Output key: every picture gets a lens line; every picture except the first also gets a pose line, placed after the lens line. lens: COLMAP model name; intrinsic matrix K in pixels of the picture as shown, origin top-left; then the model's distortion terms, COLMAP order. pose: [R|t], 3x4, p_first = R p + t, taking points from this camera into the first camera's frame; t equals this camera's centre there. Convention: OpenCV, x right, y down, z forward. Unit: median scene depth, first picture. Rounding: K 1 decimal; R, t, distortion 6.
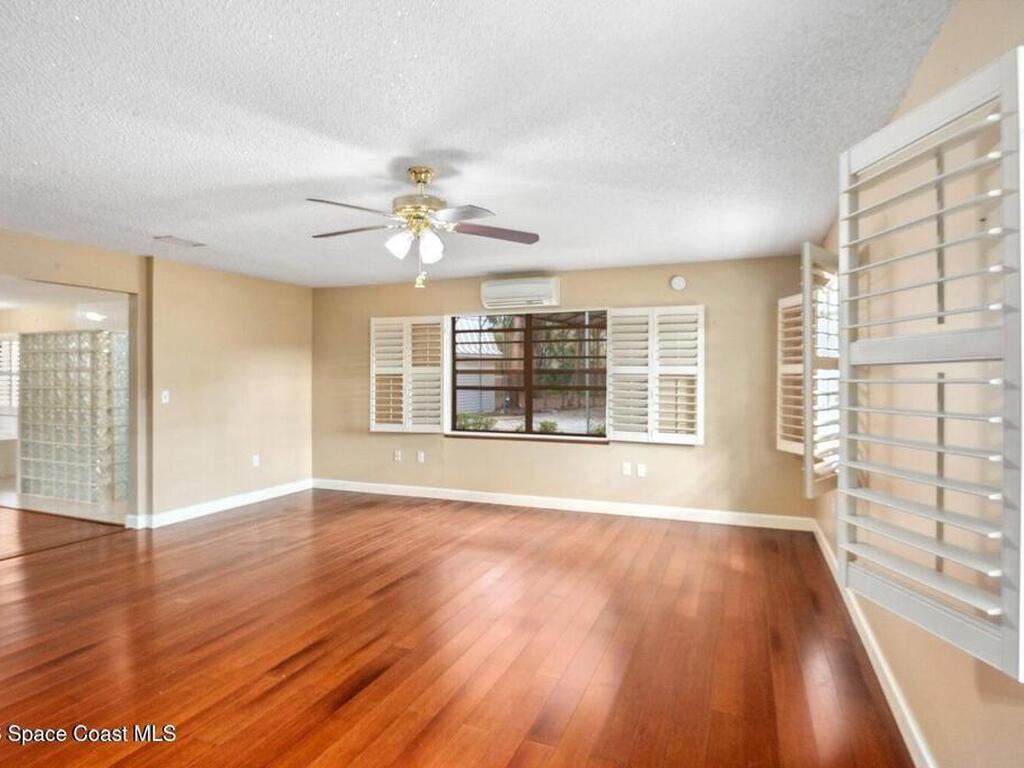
lens RADIAL K [[591.8, 0, 512.4], [0, 591.8, 383.3], [0, 0, 1]] dist [-0.008829, -0.000750]
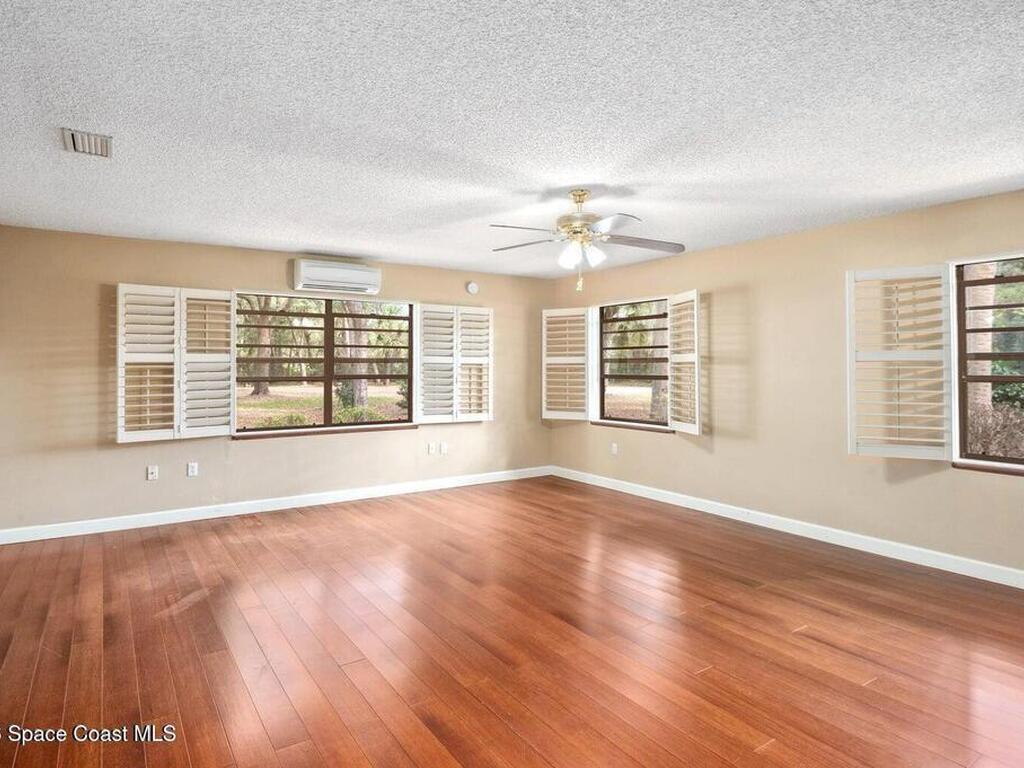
lens RADIAL K [[591.8, 0, 512.5], [0, 591.8, 358.3], [0, 0, 1]] dist [-0.008829, -0.000750]
pose [[0.557476, 0.007658, 0.830158, -0.668397], [0.007396, 0.999872, -0.014191, -0.008294], [-0.830160, 0.014051, 0.557348, 0.256034]]
